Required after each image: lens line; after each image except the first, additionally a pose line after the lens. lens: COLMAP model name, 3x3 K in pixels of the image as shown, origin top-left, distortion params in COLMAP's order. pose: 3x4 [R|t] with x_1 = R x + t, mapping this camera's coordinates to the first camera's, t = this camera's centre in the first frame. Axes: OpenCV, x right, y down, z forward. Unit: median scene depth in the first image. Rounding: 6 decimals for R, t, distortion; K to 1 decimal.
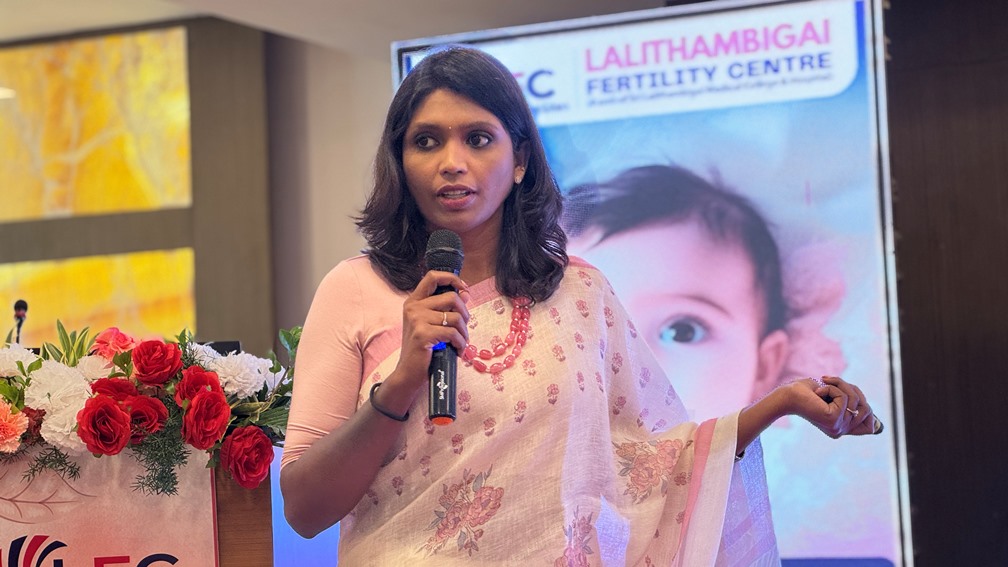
lens RADIAL K [[2276.3, 0, 499.8], [0, 2276.3, 280.0], [0, 0, 1]] dist [0.193502, 0.000000]
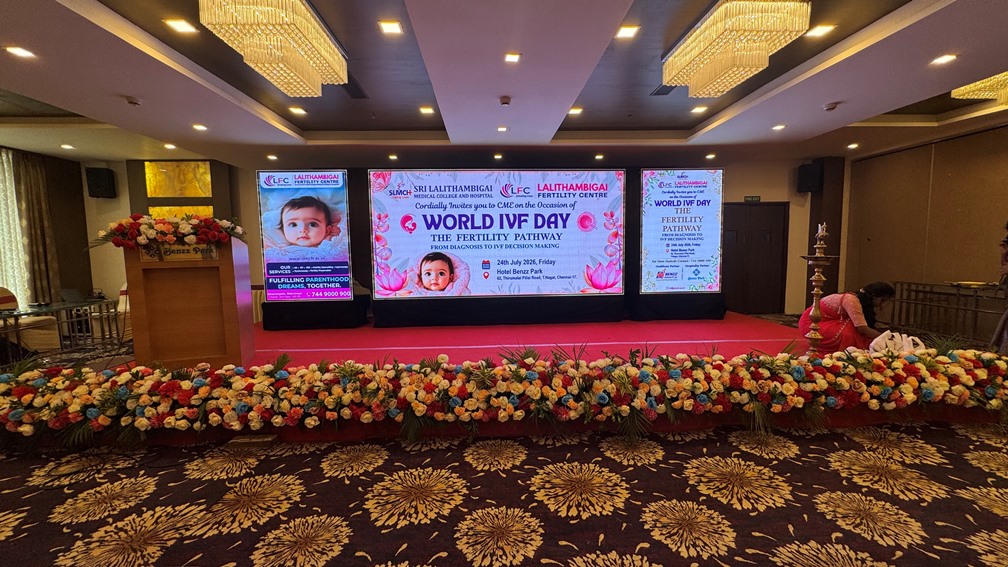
lens RADIAL K [[407.4, 0, 506.5], [0, 407.4, 286.1], [0, 0, 1]] dist [-0.003423, 0.001390]
pose [[0.882272, -0.015319, 0.470490, 0.023366], [-0.053577, 0.989708, 0.132693, 0.013209], [-0.467680, -0.142279, 0.872371, -0.206206]]
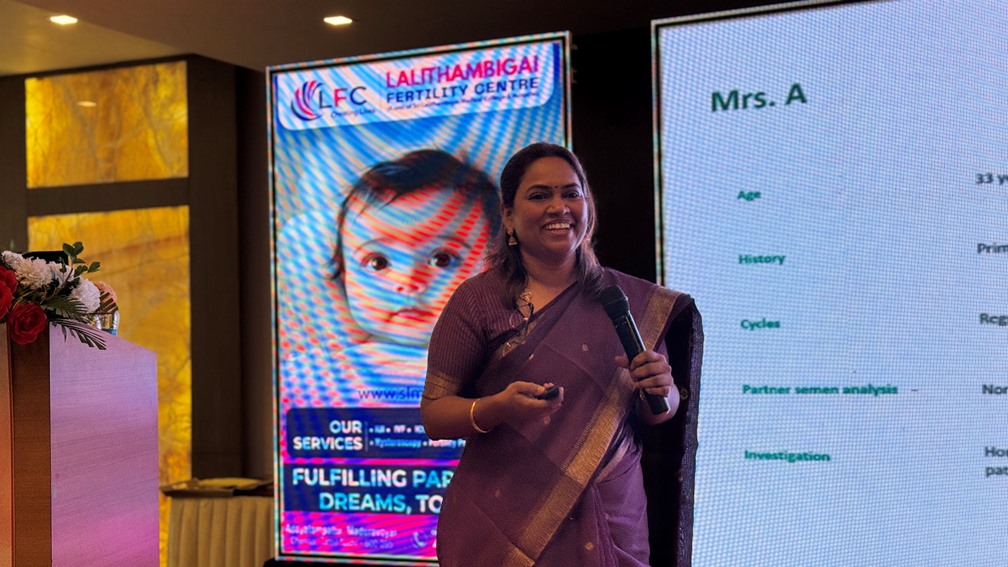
lens RADIAL K [[1411.5, 0, 505.5], [0, 1411.5, 289.6], [0, 0, 1]] dist [0.143868, 0.000000]
pose [[0.999783, 0.020670, -0.002643, 0.125368], [-0.020568, 0.999208, 0.034060, 0.009457], [0.003345, -0.033998, 0.999416, 0.053499]]
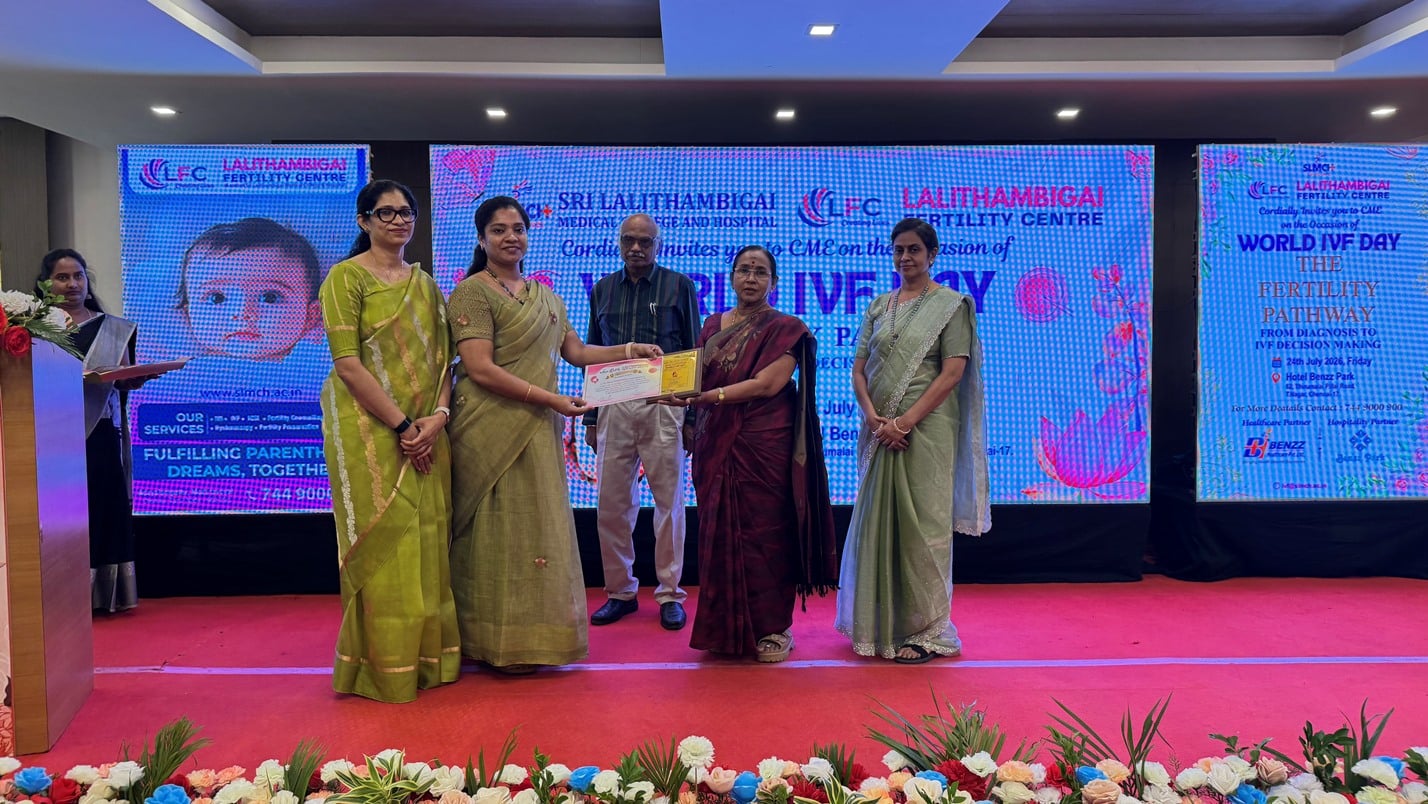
lens RADIAL K [[1016.6, 0, 705.4], [0, 1016.6, 390.5], [0, 0, 1]] dist [0.051881, -0.063037]
pose [[0.895702, 0.017607, 0.444306, 0.019651], [-0.060619, 0.994722, 0.082786, 0.004628], [-0.440503, -0.101085, 0.892042, -0.050390]]
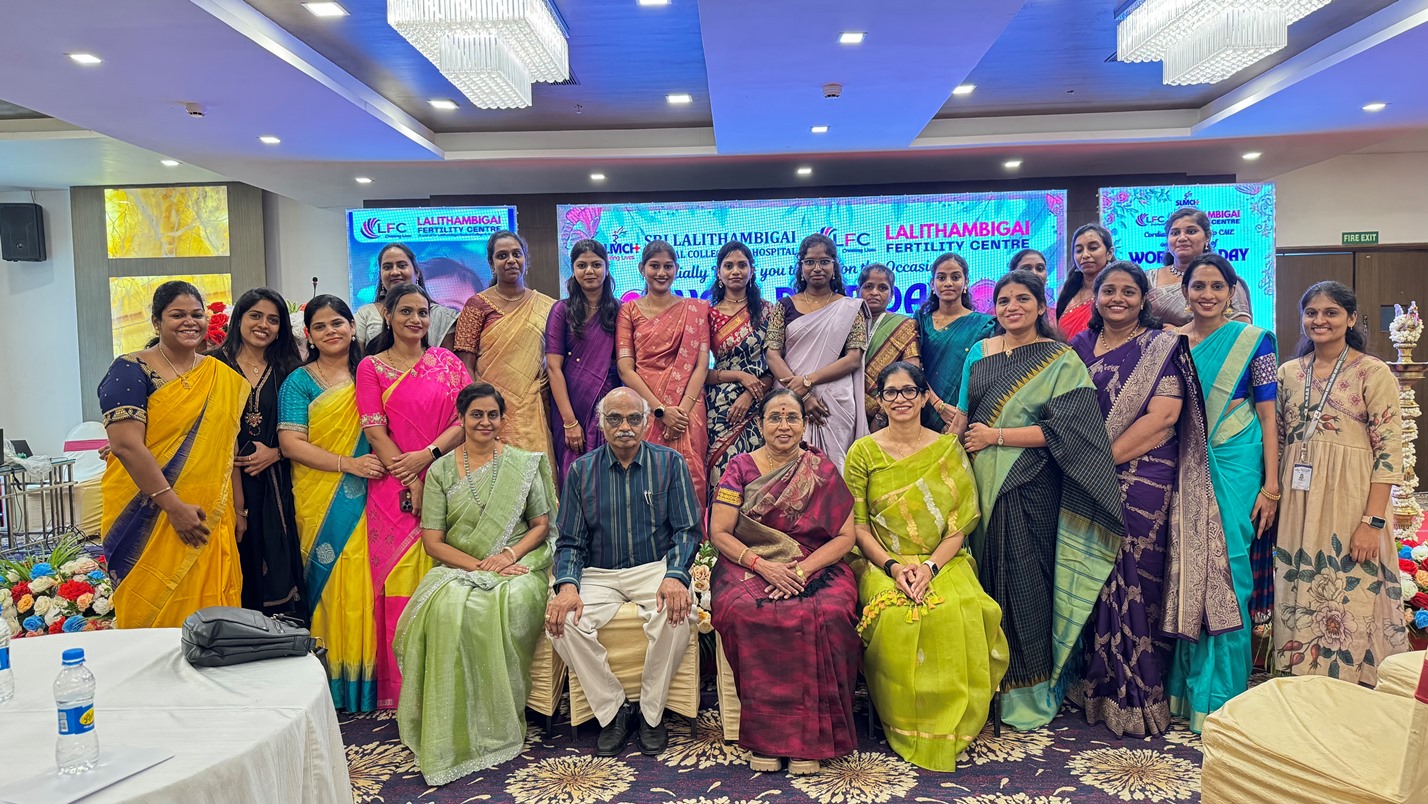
lens RADIAL K [[1016.6, 0, 724.1], [0, 1016.6, 408.2], [0, 0, 1]] dist [0.051881, -0.063037]
pose [[0.912139, -0.004067, 0.409862, -0.153399], [-0.040777, 0.994090, 0.100613, -0.001930], [-0.407849, -0.108486, 0.906582, -0.444188]]
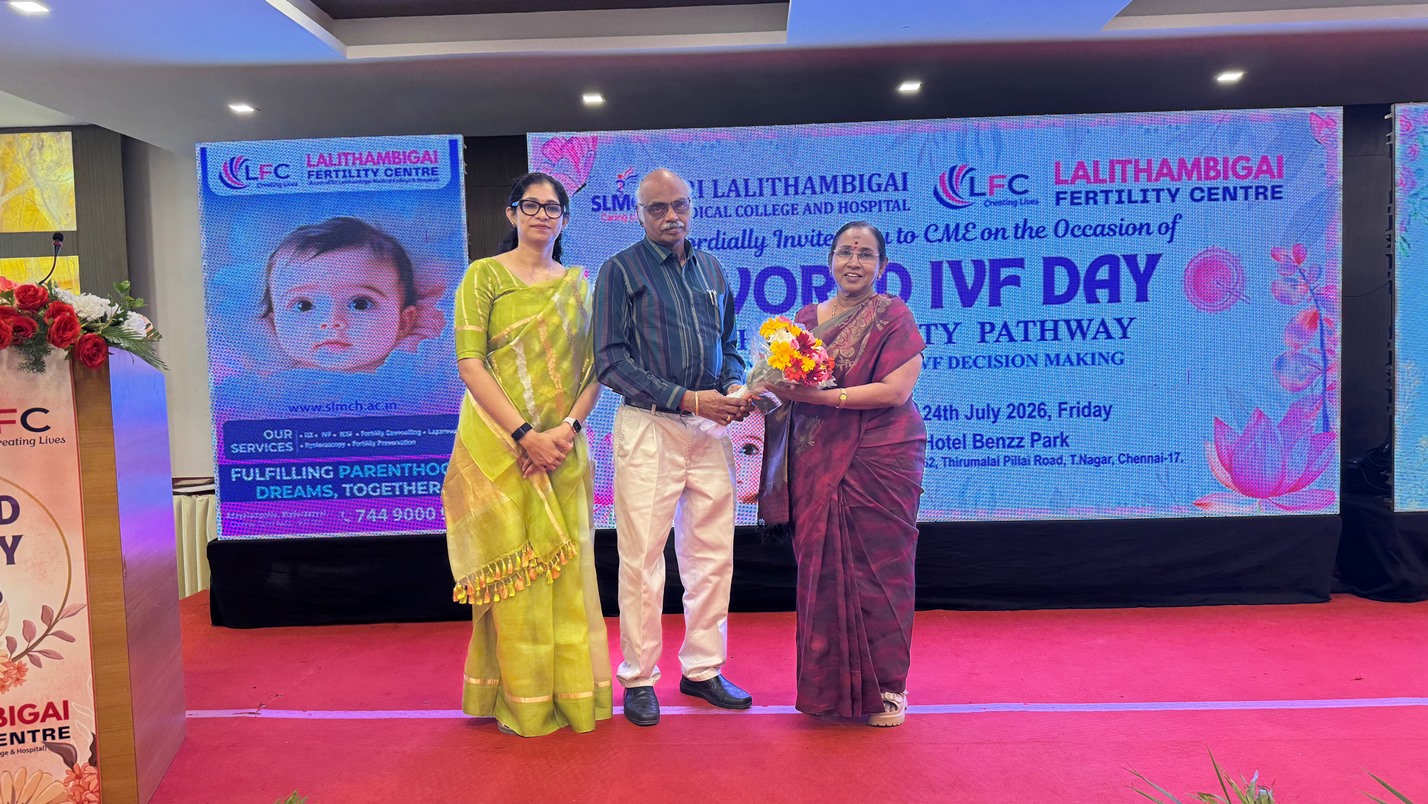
lens RADIAL K [[1016.6, 0, 709.9], [0, 1016.6, 411.6], [0, 0, 1]] dist [0.051881, -0.063037]
pose [[0.919362, -0.004108, 0.393391, 0.009215], [-0.037617, 0.994446, 0.098297, 0.016913], [-0.391610, -0.105169, 0.914101, 0.056405]]
